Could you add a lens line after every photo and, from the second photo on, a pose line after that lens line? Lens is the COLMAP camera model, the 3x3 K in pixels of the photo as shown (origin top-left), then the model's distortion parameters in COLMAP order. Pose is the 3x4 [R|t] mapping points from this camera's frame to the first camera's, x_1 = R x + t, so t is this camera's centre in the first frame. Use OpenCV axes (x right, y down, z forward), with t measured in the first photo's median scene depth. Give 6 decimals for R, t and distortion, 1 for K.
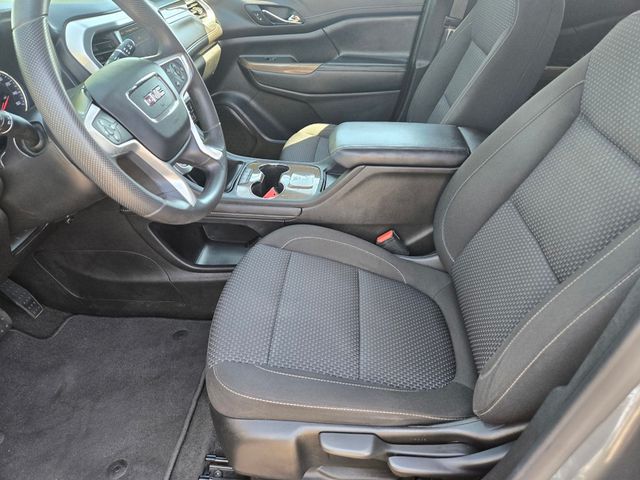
lens RADIAL K [[422.4, 0, 320.0], [0, 422.4, 240.0], [0, 0, 1]] dist [0.018627, -0.004506]
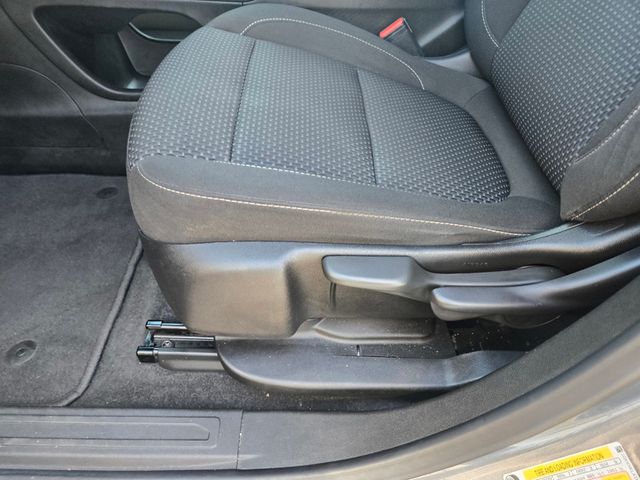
lens RADIAL K [[447.6, 0, 320.0], [0, 447.6, 240.0], [0, 0, 1]] dist [0.001409, -0.002772]
pose [[0.996030, -0.037819, 0.080589, -0.040426], [0.021282, 0.980184, 0.196942, 0.215091], [-0.086440, -0.194445, 0.977097, 0.266672]]
